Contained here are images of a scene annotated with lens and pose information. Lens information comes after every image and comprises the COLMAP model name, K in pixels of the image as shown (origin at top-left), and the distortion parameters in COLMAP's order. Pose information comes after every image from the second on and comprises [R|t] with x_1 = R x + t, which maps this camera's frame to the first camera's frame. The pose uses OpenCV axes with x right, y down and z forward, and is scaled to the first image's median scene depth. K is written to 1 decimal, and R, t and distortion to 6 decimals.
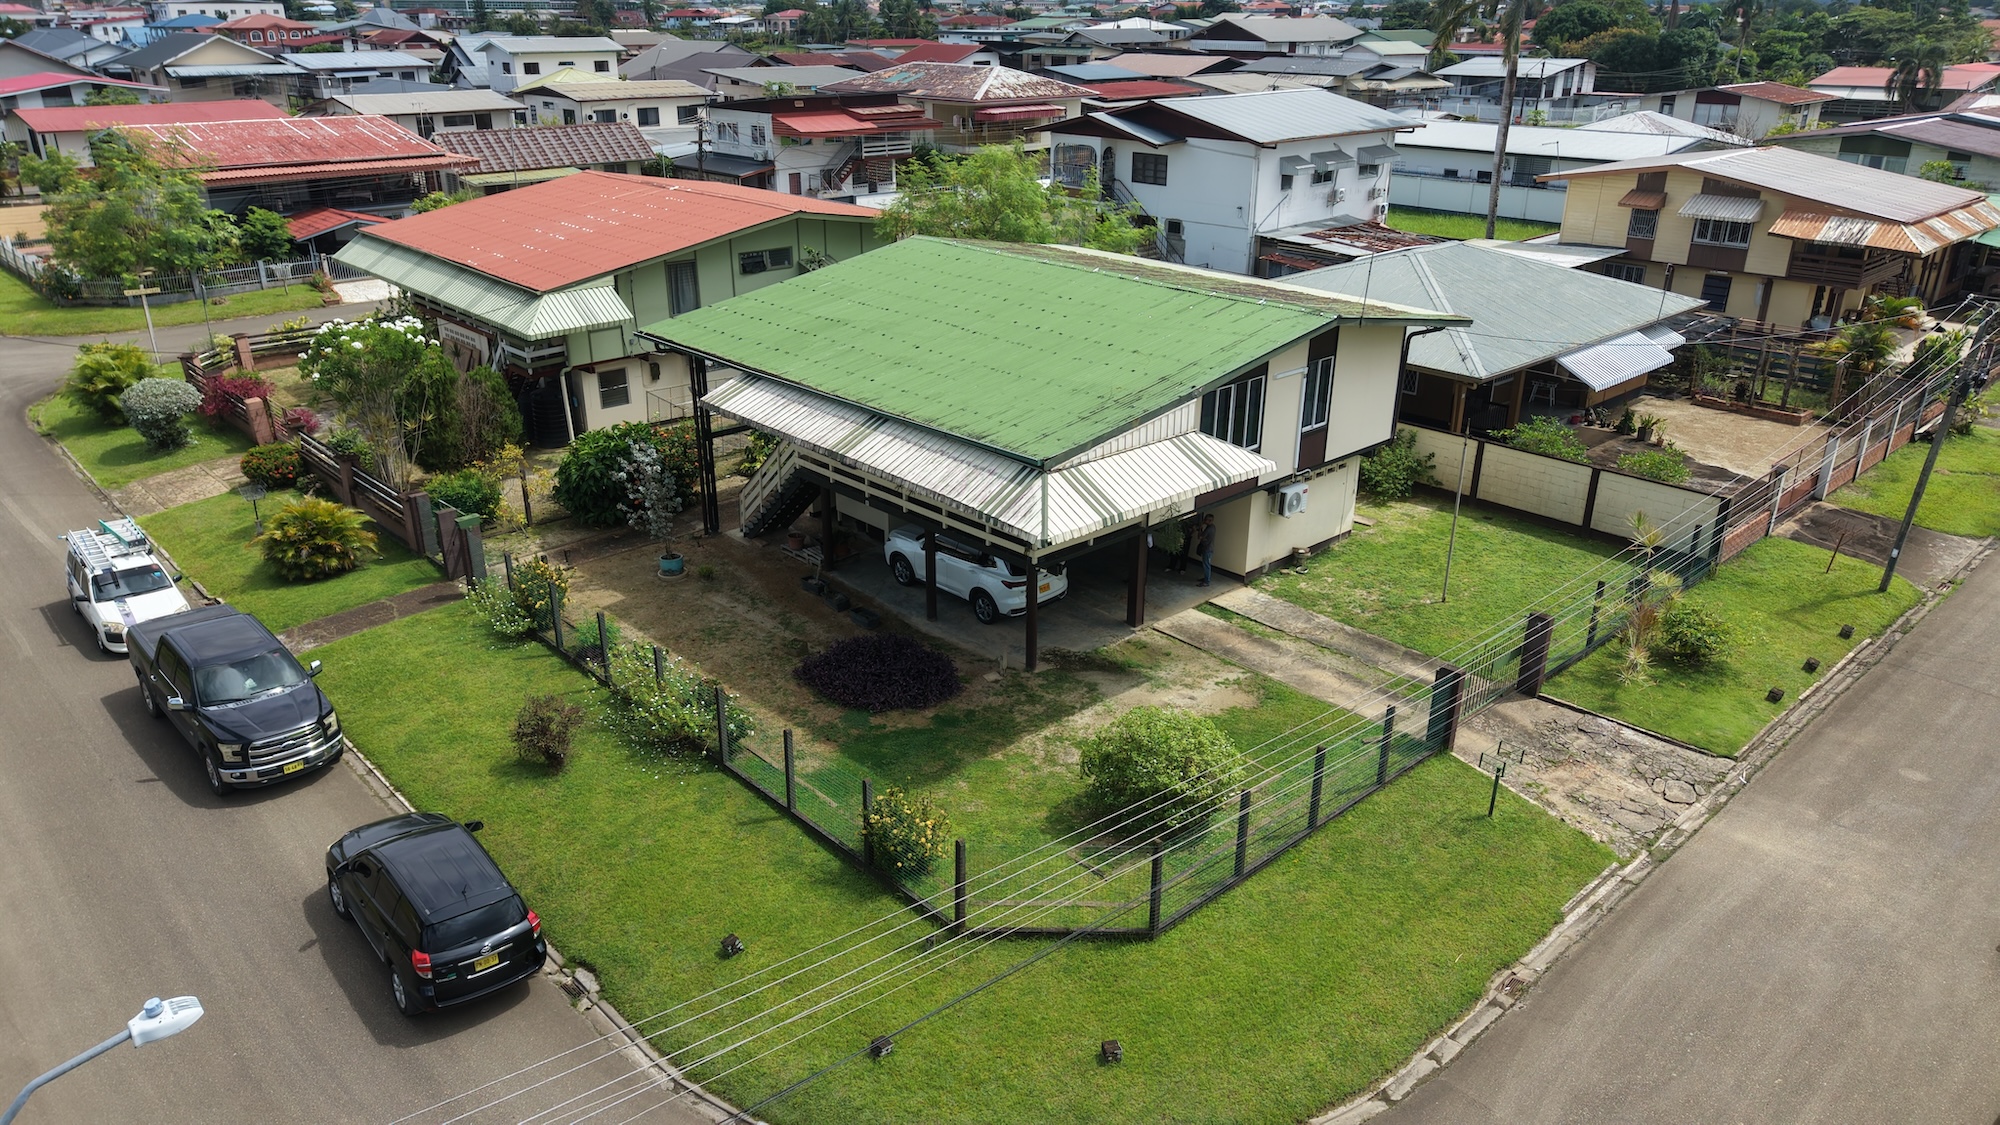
lens RADIAL K [[1357.2, 0, 1000.0], [0, 1357.2, 562.5], [0, 0, 1]] dist [0.059979, -0.001217]
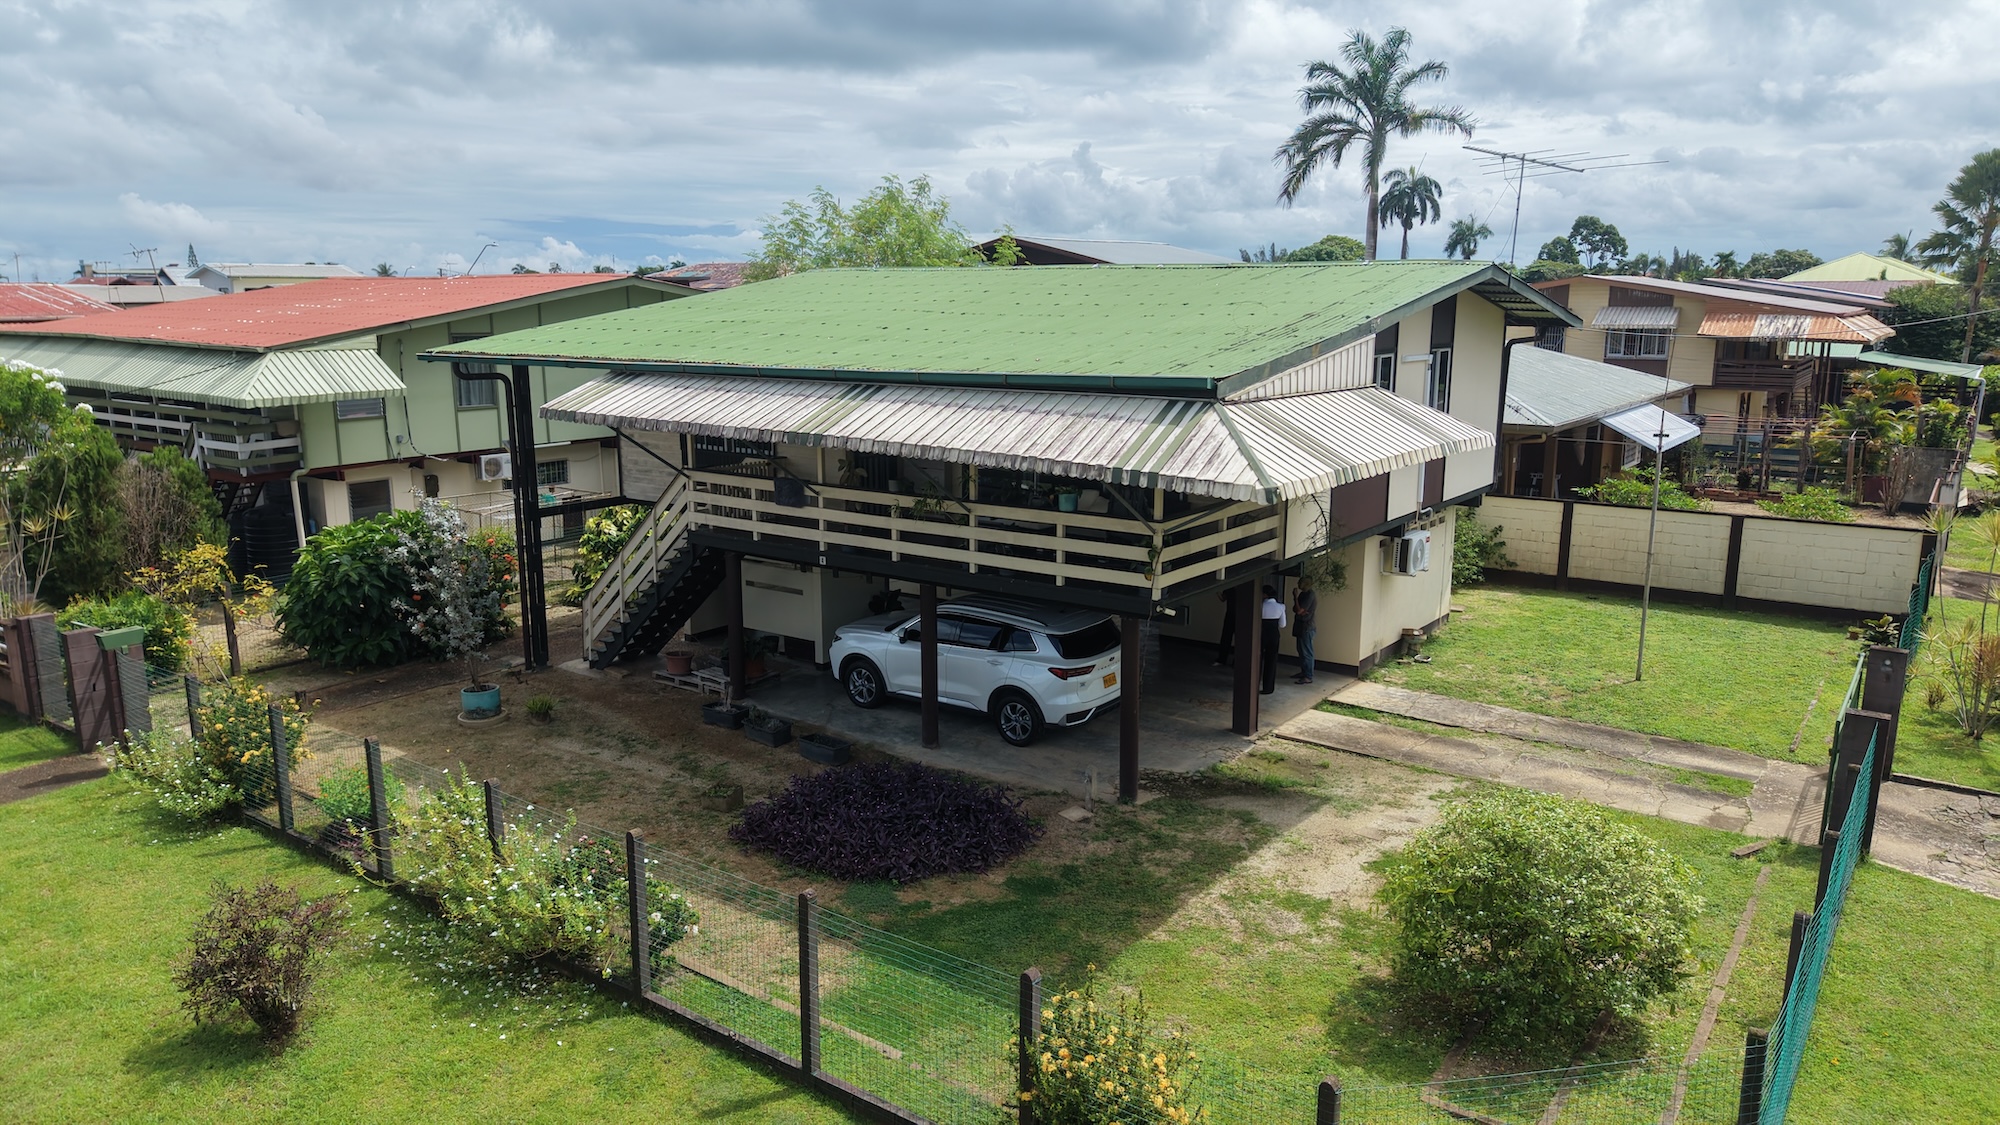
lens RADIAL K [[1377.1, 0, 1000.0], [0, 1377.1, 562.5], [0, 0, 1]] dist [-0.002612, 0.040155]
pose [[0.983850, -0.044337, 0.173418, -0.127373], [0.075897, 0.980764, -0.179838, 0.076698], [-0.162109, 0.190095, 0.968289, 0.381753]]
